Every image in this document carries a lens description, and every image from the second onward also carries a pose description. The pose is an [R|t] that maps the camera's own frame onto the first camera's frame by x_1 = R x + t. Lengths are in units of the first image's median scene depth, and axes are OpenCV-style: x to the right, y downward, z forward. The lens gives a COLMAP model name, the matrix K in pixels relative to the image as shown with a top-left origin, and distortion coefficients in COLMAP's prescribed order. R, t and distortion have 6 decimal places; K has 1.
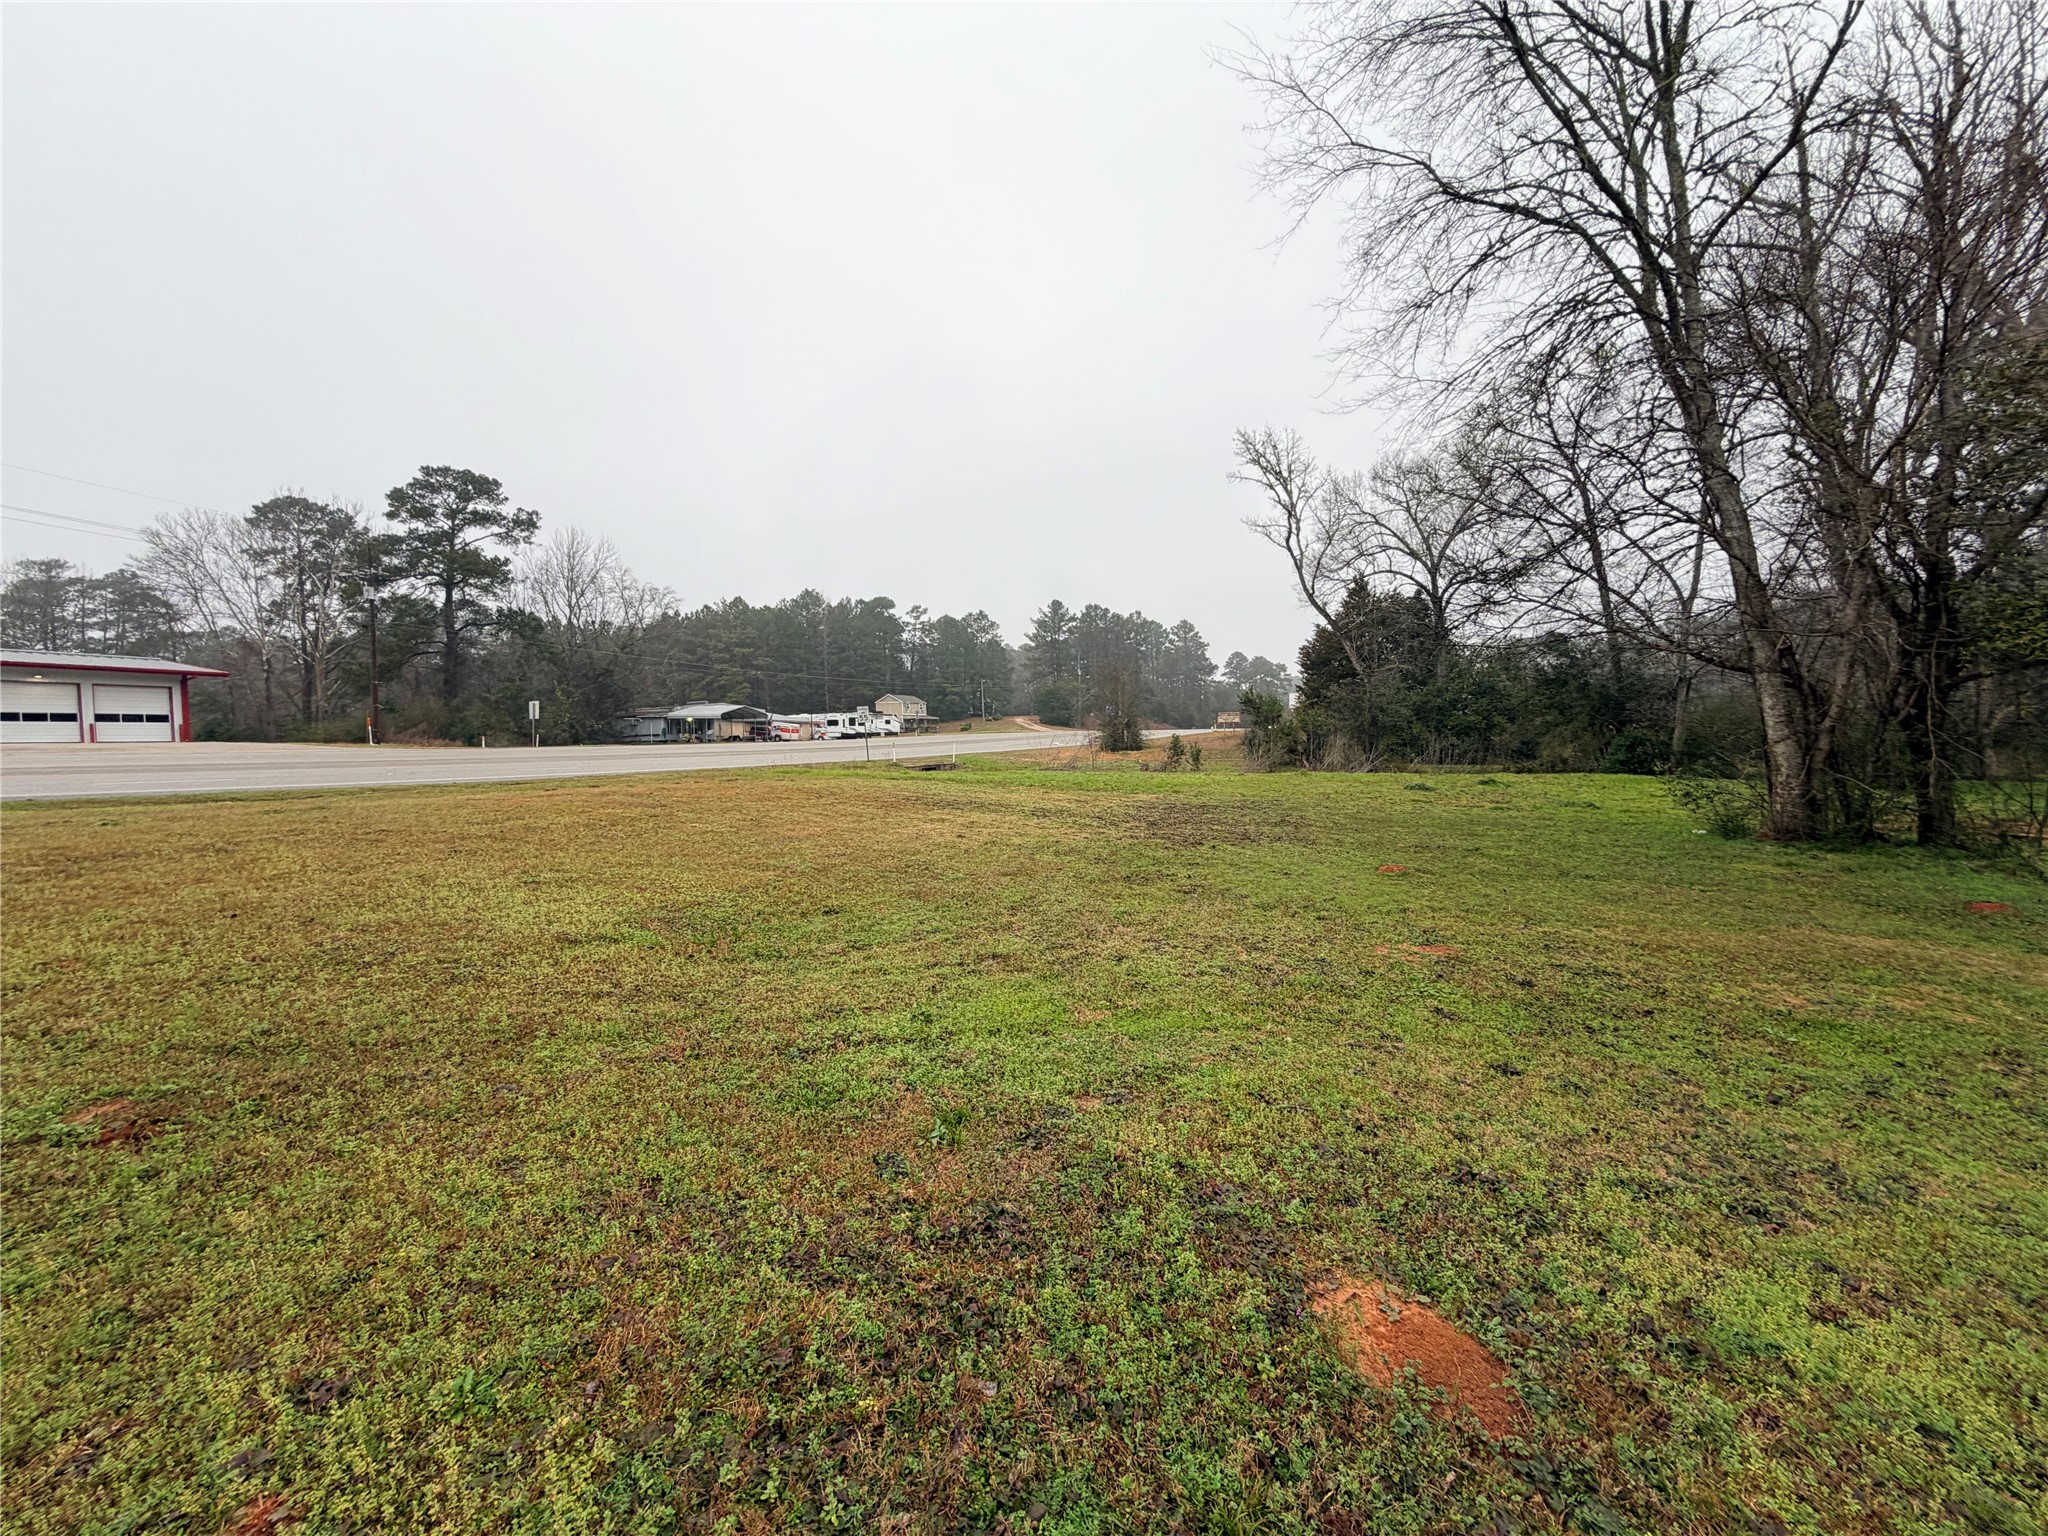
lens RADIAL K [[813.9, 0, 1020.1], [0, 813.9, 767.2], [0, 0, 1]] dist [-0.000570, 0.000254]
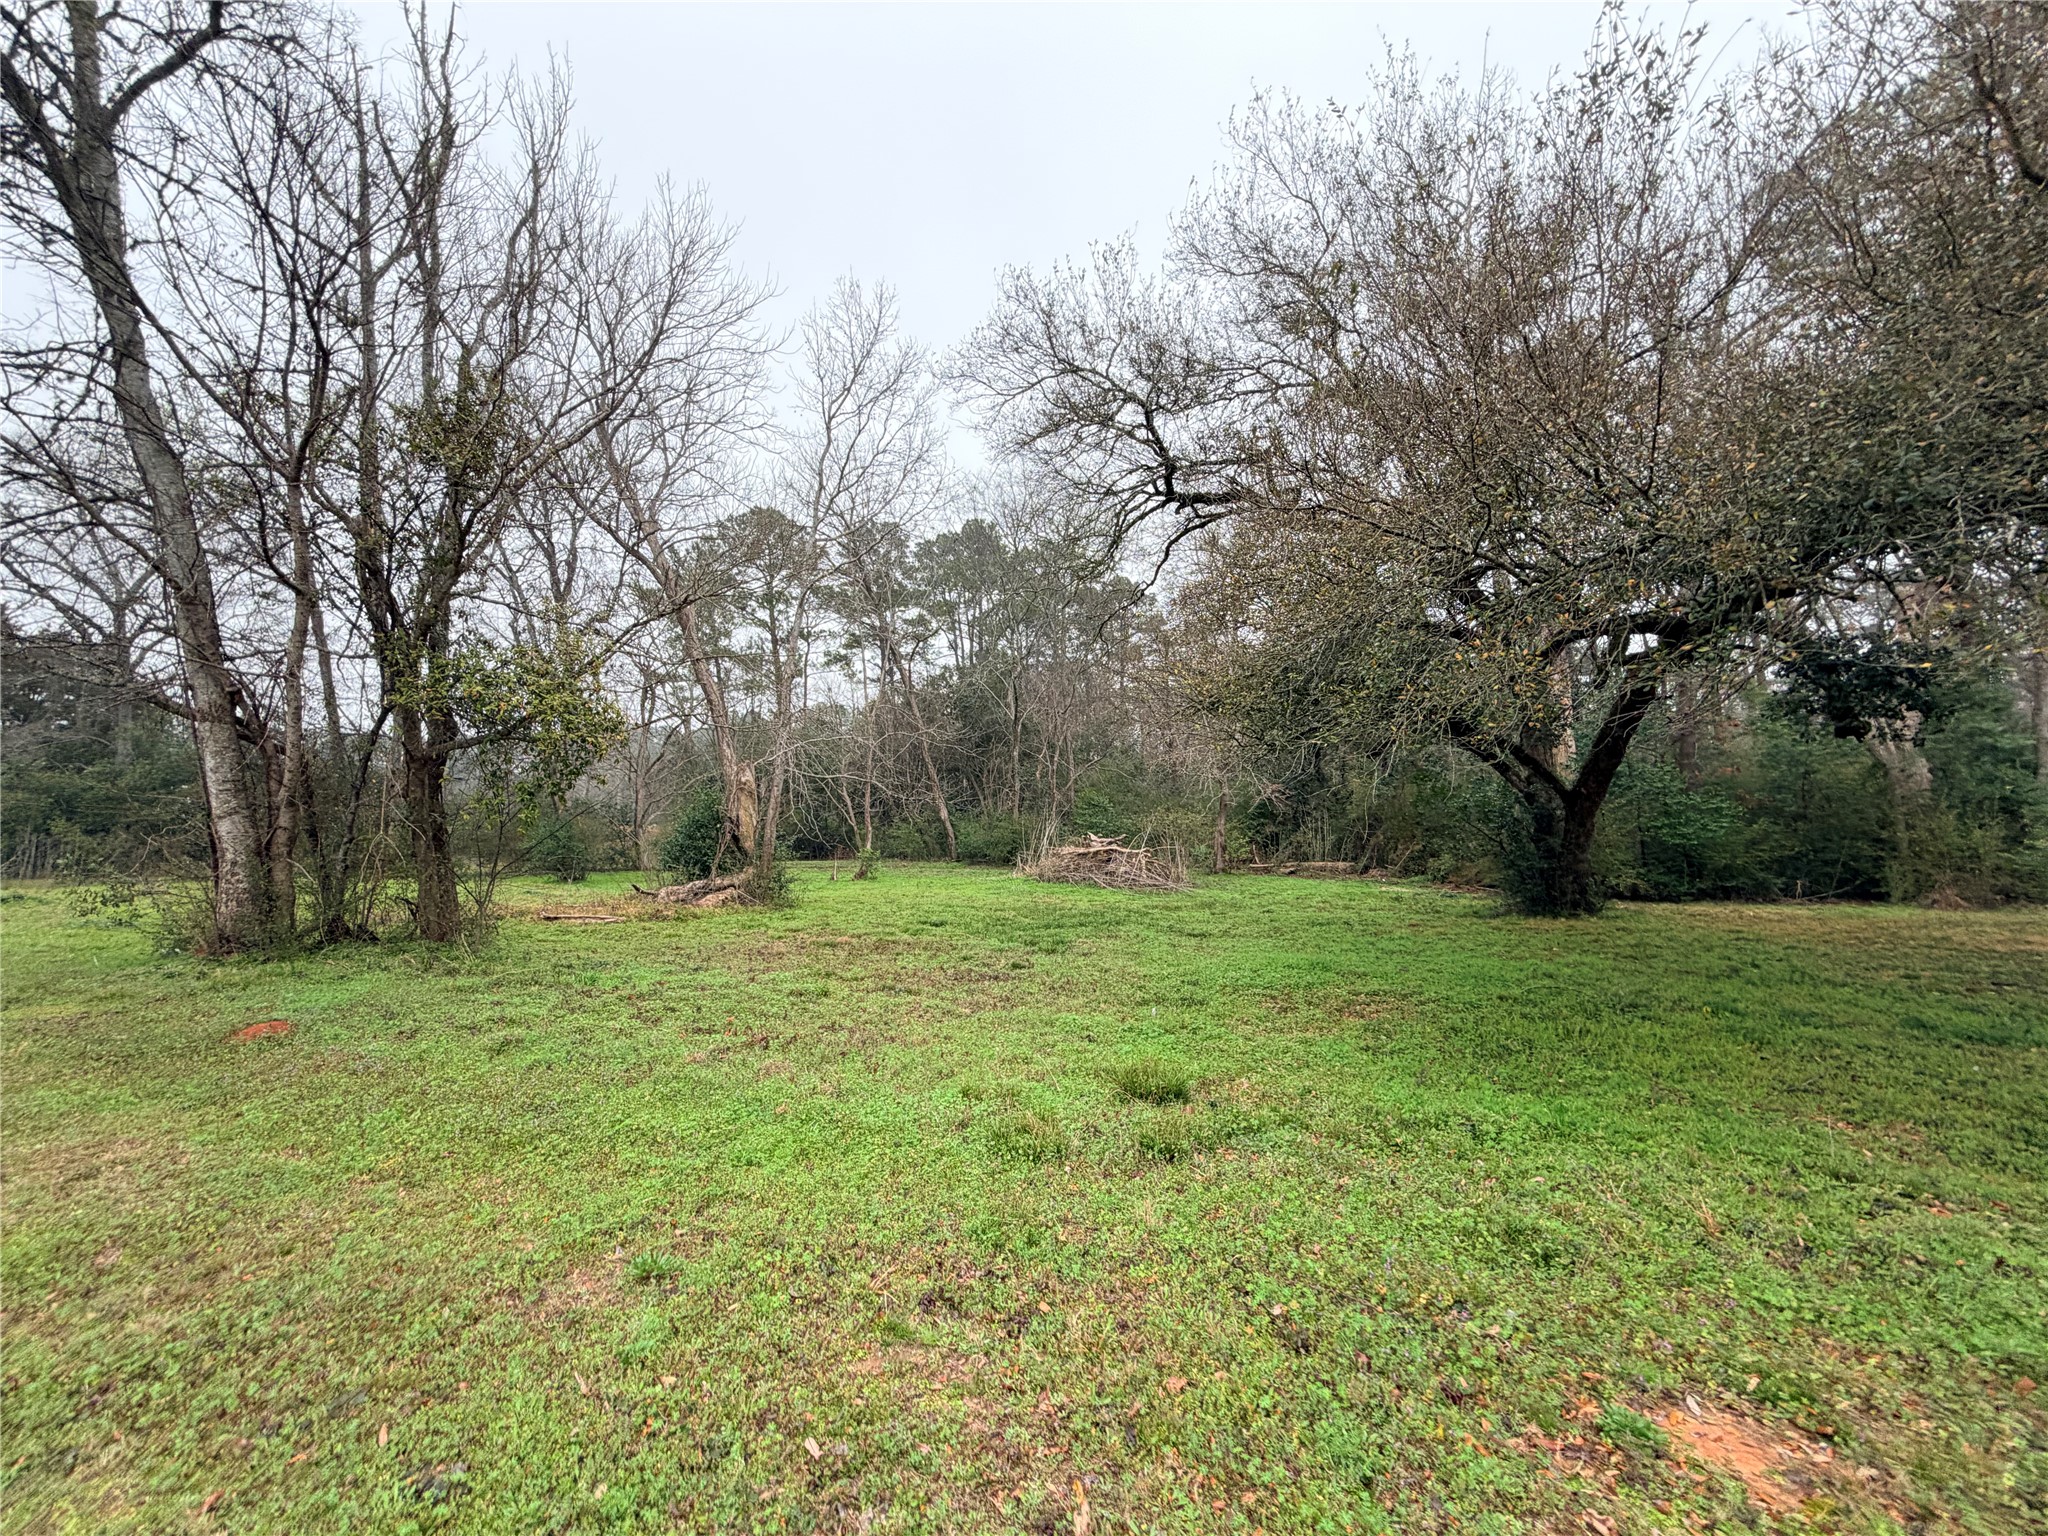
lens RADIAL K [[813.9, 0, 1018.3], [0, 813.9, 755.4], [0, 0, 1]] dist [-0.000570, 0.000254]
pose [[0.339455, 0.098501, 0.935451, 0.074220], [0.041153, 0.991994, -0.119388, 0.004630], [-0.939722, 0.079024, 0.332684, 0.012391]]
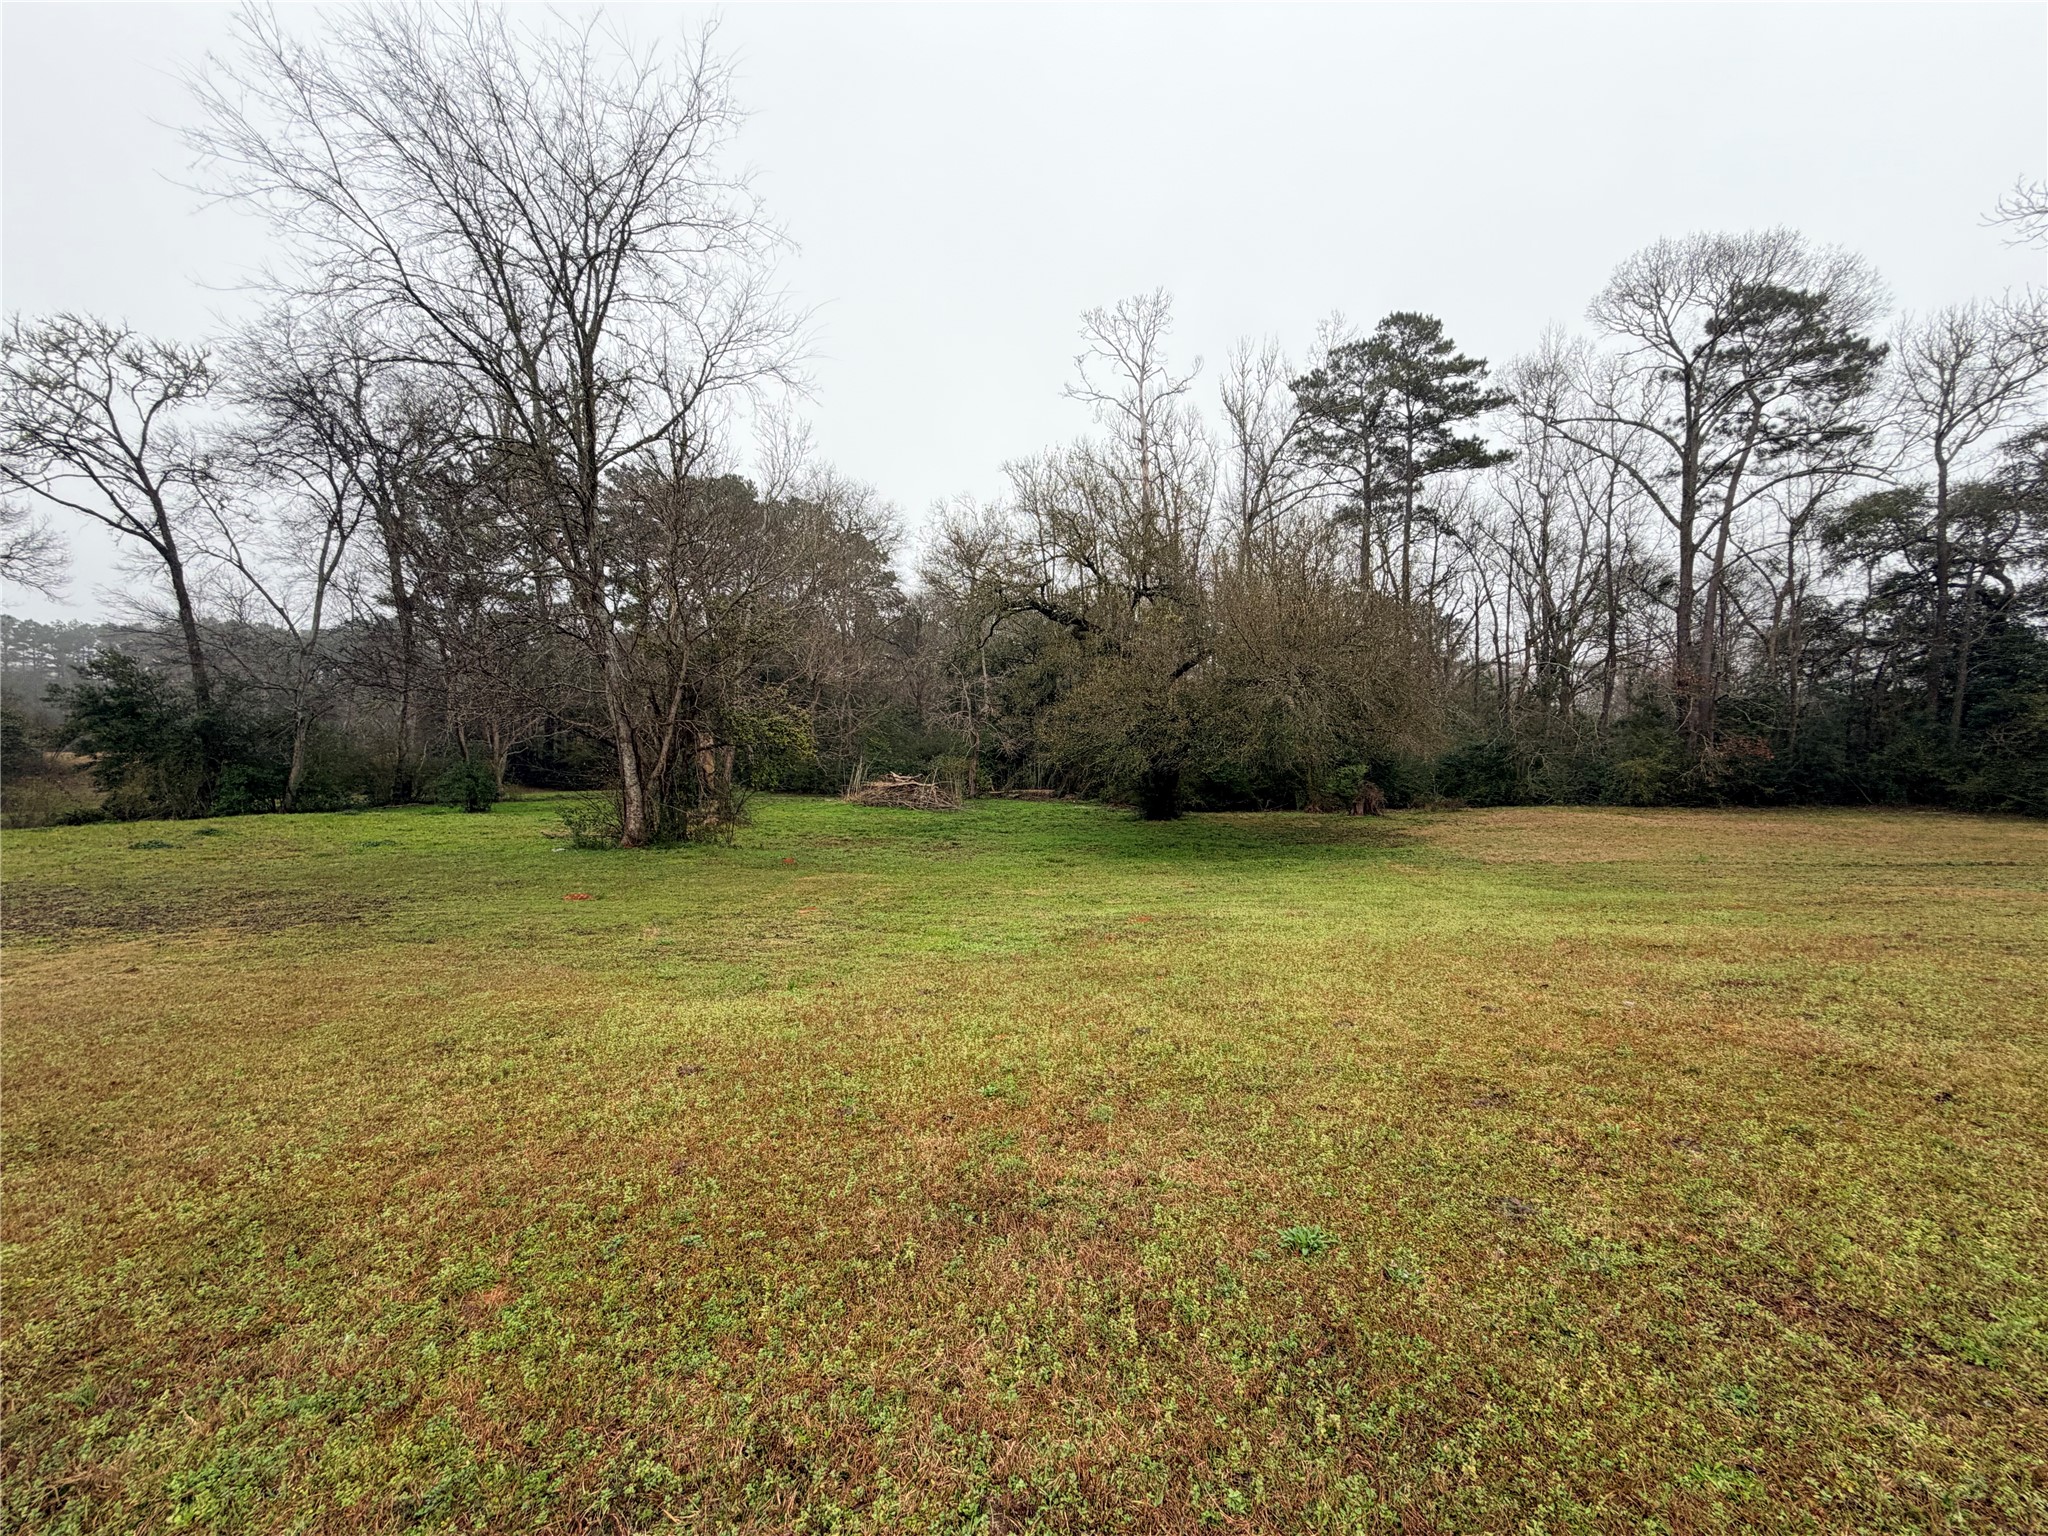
lens RADIAL K [[813.9, 0, 1018.2], [0, 813.9, 767.8], [0, 0, 1]] dist [-0.000570, 0.000254]
pose [[-0.035671, -0.007264, 0.999337, -0.102915], [0.038734, 0.999212, 0.008646, -0.007466], [-0.998613, 0.039017, -0.035362, 0.043902]]
